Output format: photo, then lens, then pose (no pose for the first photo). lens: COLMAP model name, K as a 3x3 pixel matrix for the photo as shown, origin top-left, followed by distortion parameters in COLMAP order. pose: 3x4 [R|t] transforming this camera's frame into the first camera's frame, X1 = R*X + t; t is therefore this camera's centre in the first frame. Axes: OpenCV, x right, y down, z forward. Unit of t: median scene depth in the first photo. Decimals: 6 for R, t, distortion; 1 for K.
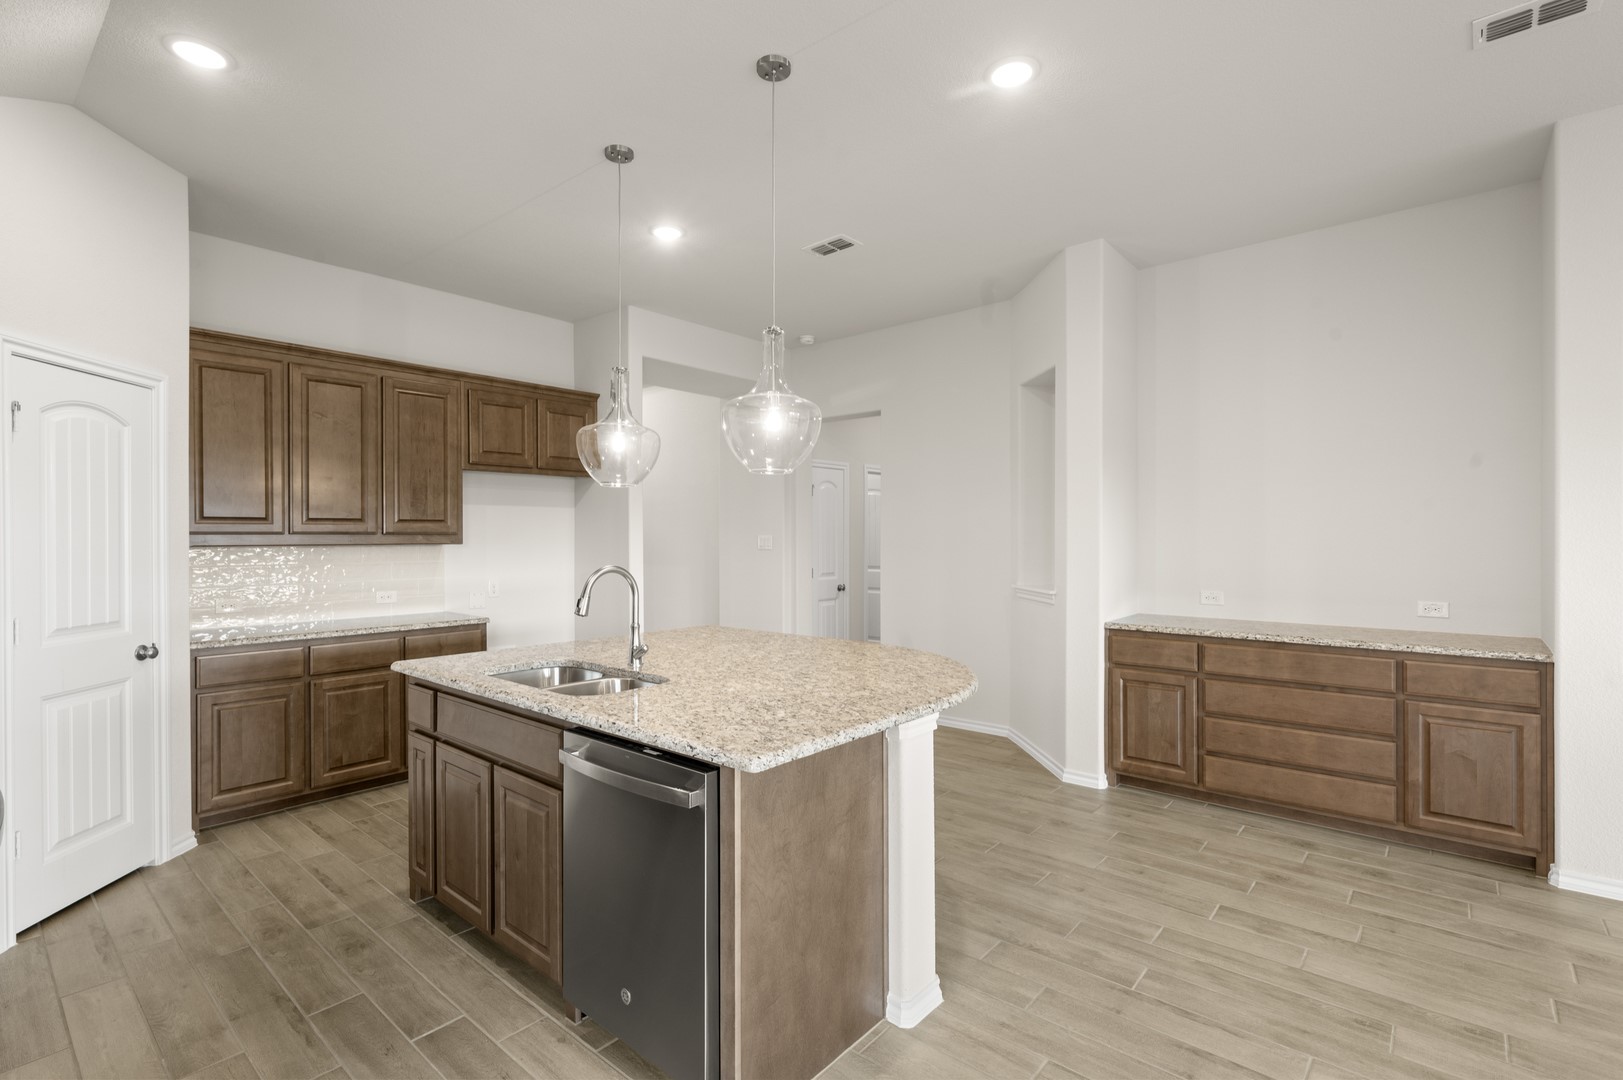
lens RADIAL K [[750.2, 0, 811.5], [0, 750.2, 540.0], [0, 0, 1]] dist [-0.000949, -0.000286]
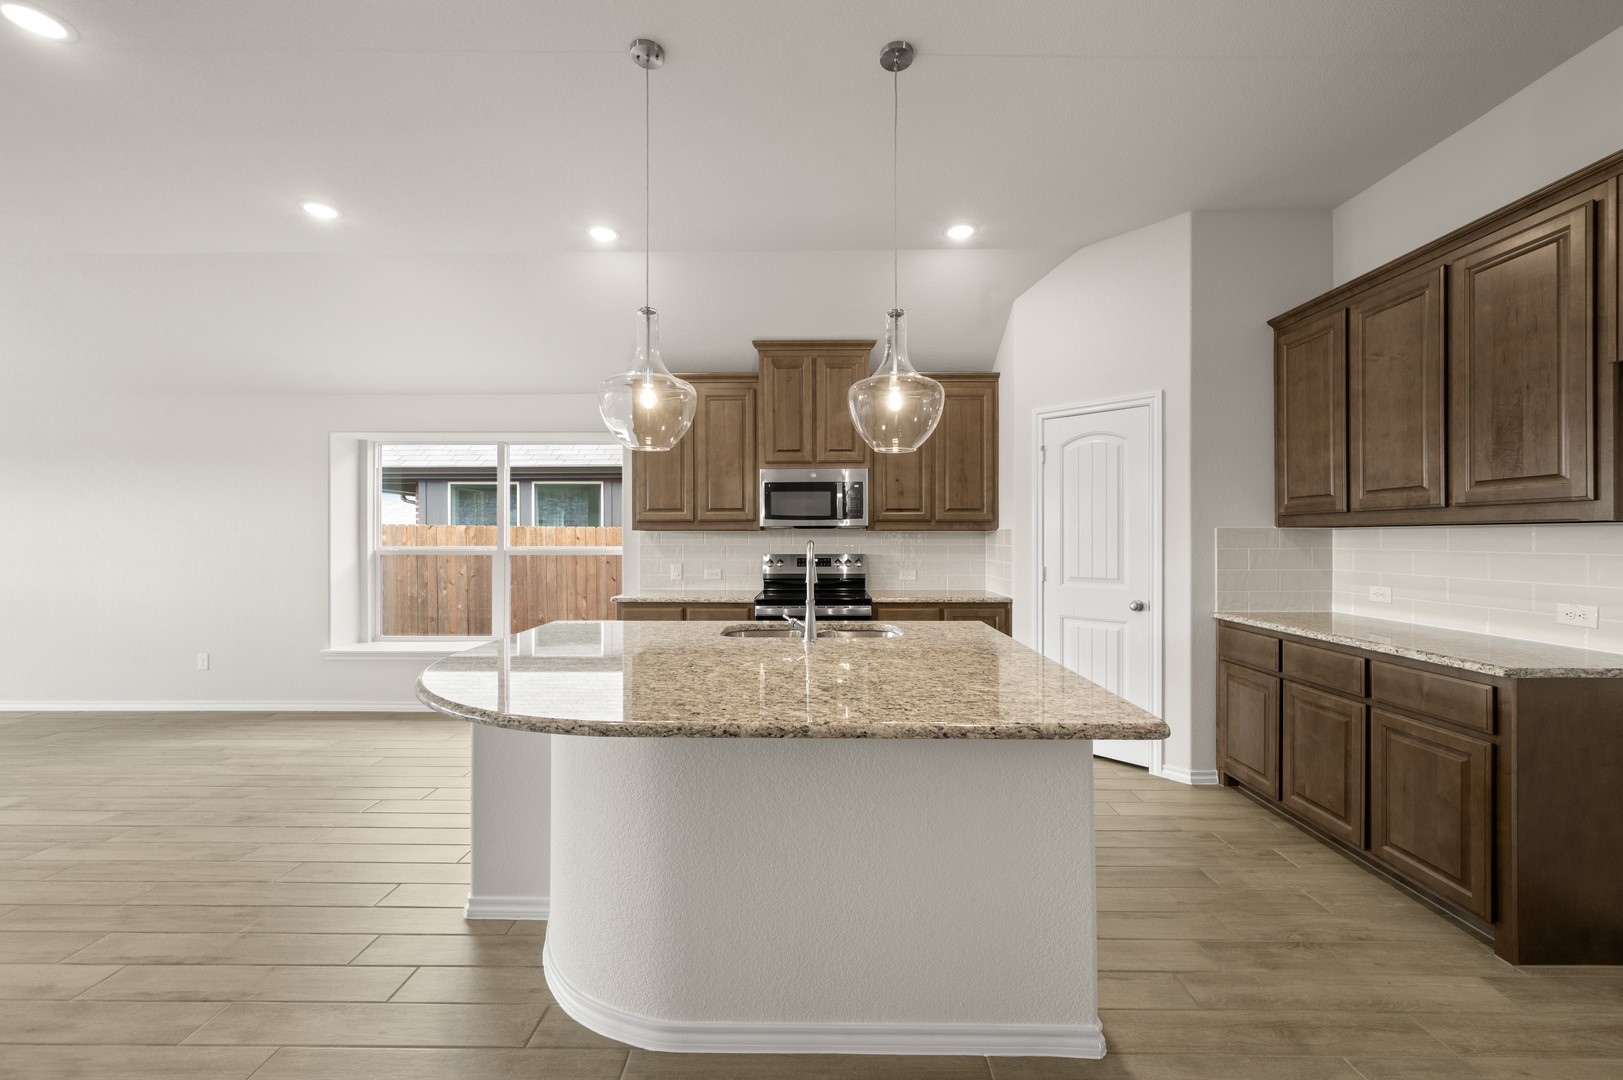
lens RADIAL K [[636.4, 0, 811.5], [0, 636.4, 540.0], [0, 0, 1]] dist [-0.000048, 0.000285]
pose [[-0.765825, 0.006562, -0.643015, 0.246928], [-0.000323, 0.999944, 0.010590, 0.018548], [0.643049, 0.008318, -0.765780, 1.312959]]
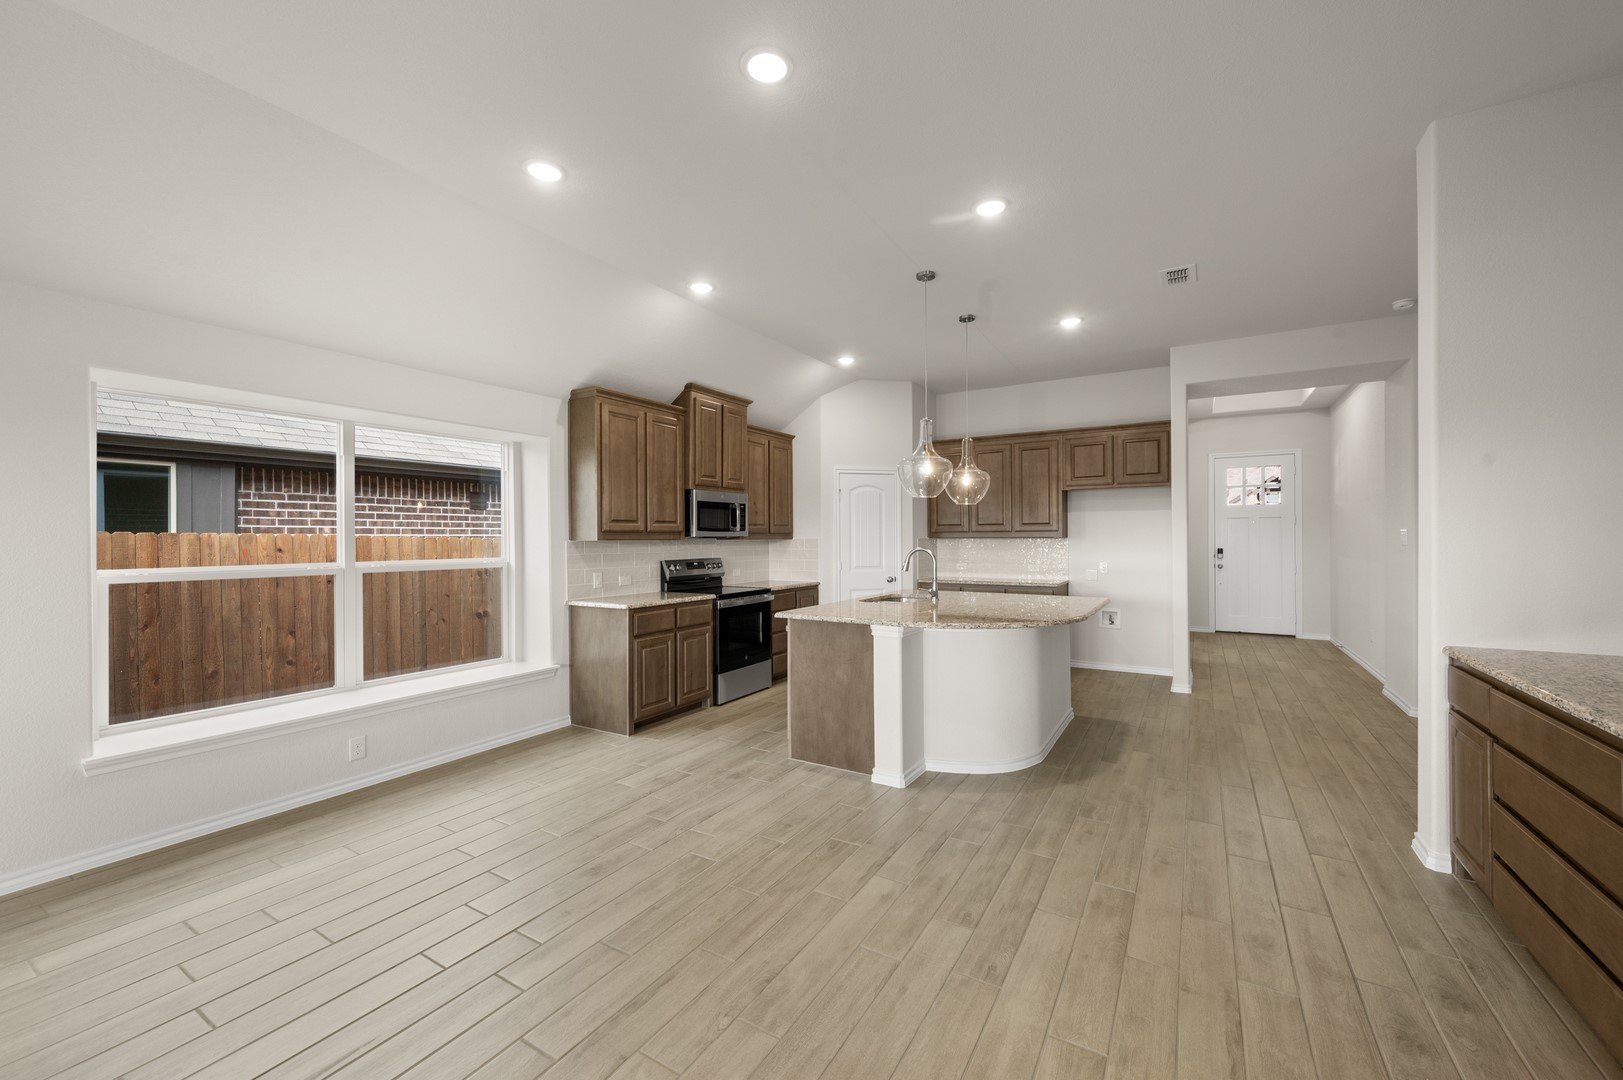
lens RADIAL K [[636.4, 0, 811.5], [0, 636.4, 540.0], [0, 0, 1]] dist [-0.000048, 0.000285]
pose [[0.164882, 0.005356, -0.986299, 1.040344], [-0.000295, 0.999985, 0.005381, 0.004808], [0.986313, -0.000596, 0.164881, 0.338363]]
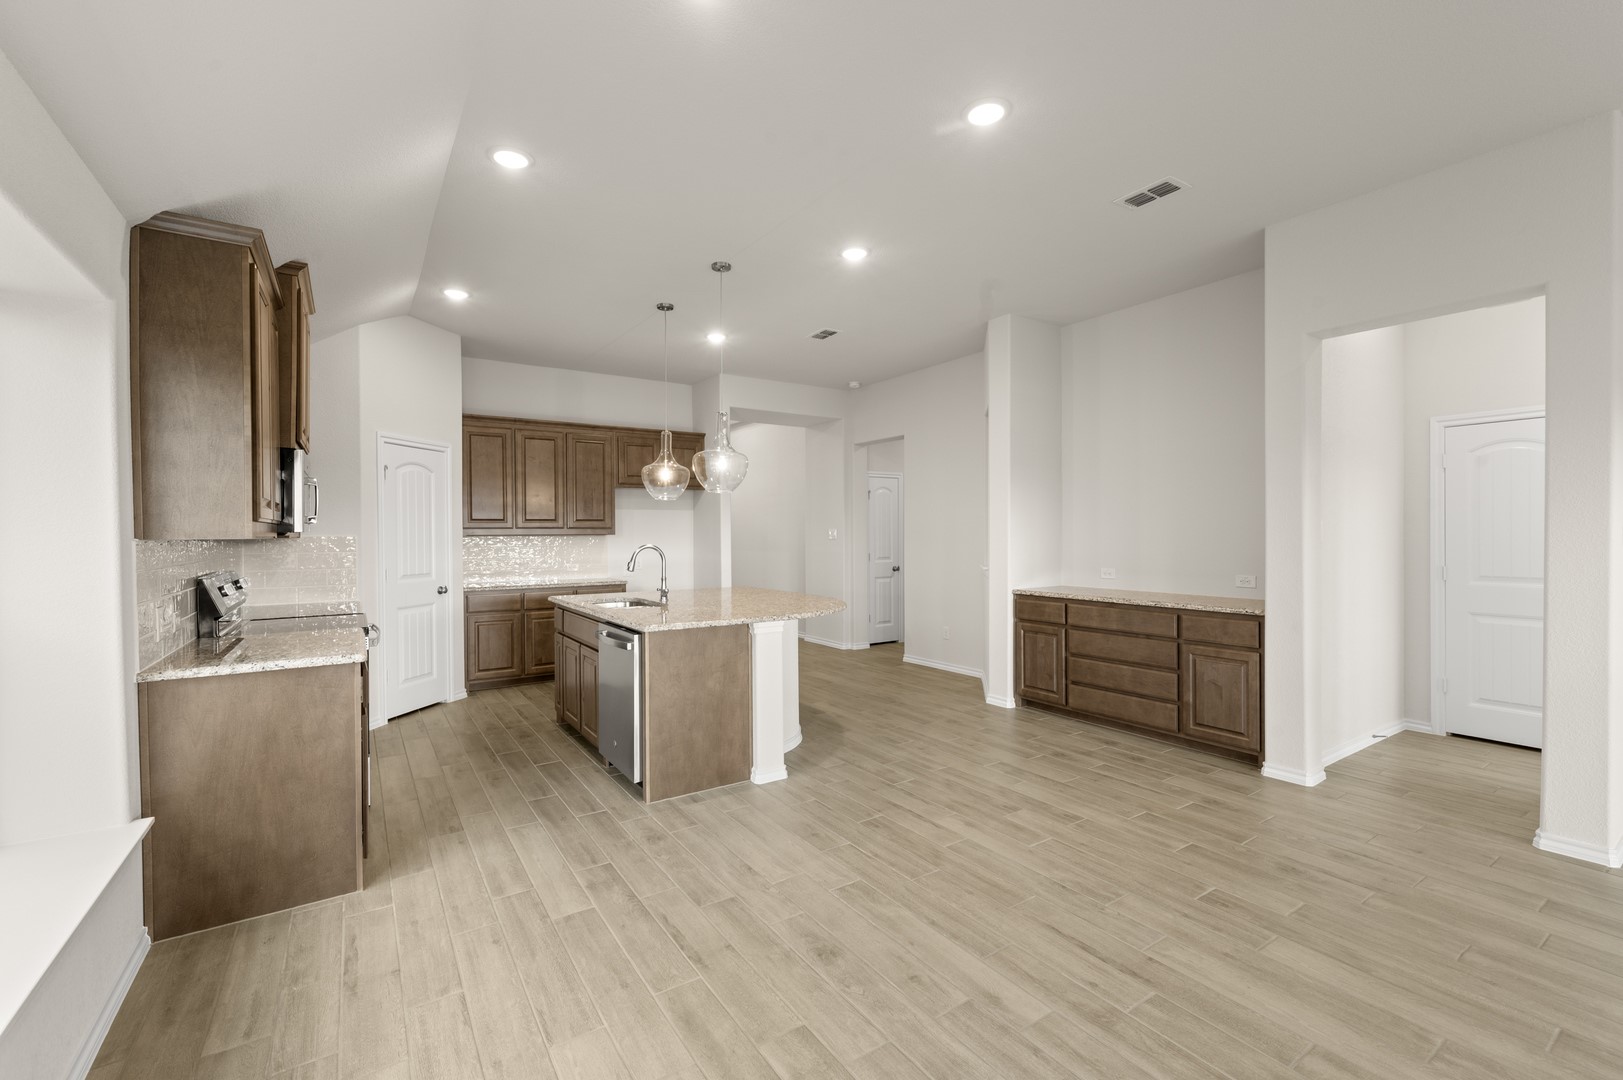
lens RADIAL K [[689.9, 0, 811.5], [0, 689.9, 540.0], [0, 0, 1]] dist [0.000415, -0.000070]
pose [[0.963040, 0.000139, -0.269357, 0.436462], [0.001868, 0.999972, 0.007196, 0.009379], [0.269350, -0.007433, 0.963014, -0.389872]]
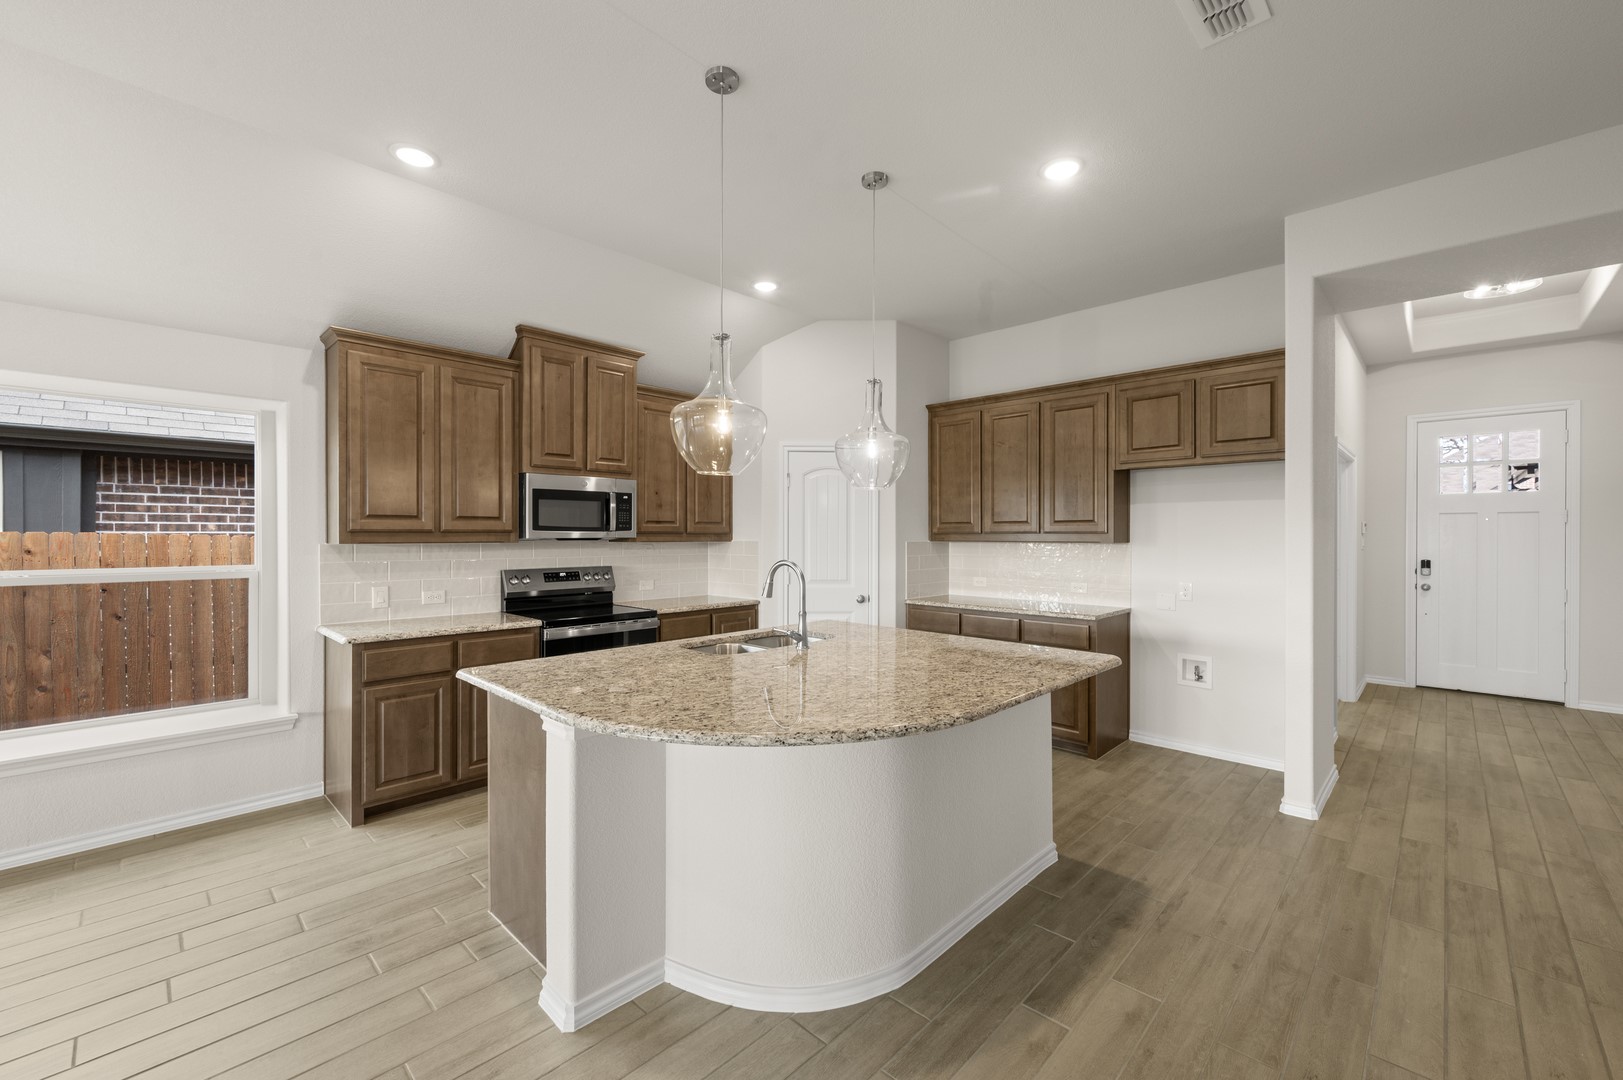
lens RADIAL K [[659.3, 0, 811.5], [0, 659.3, 540.0], [0, 0, 1]] dist [0.000787, 0.000236]
pose [[-0.054733, 0.009631, -0.998455, 0.615336], [-0.006517, 0.999929, 0.010002, -0.006517], [0.998480, 0.007054, -0.054666, 0.850548]]
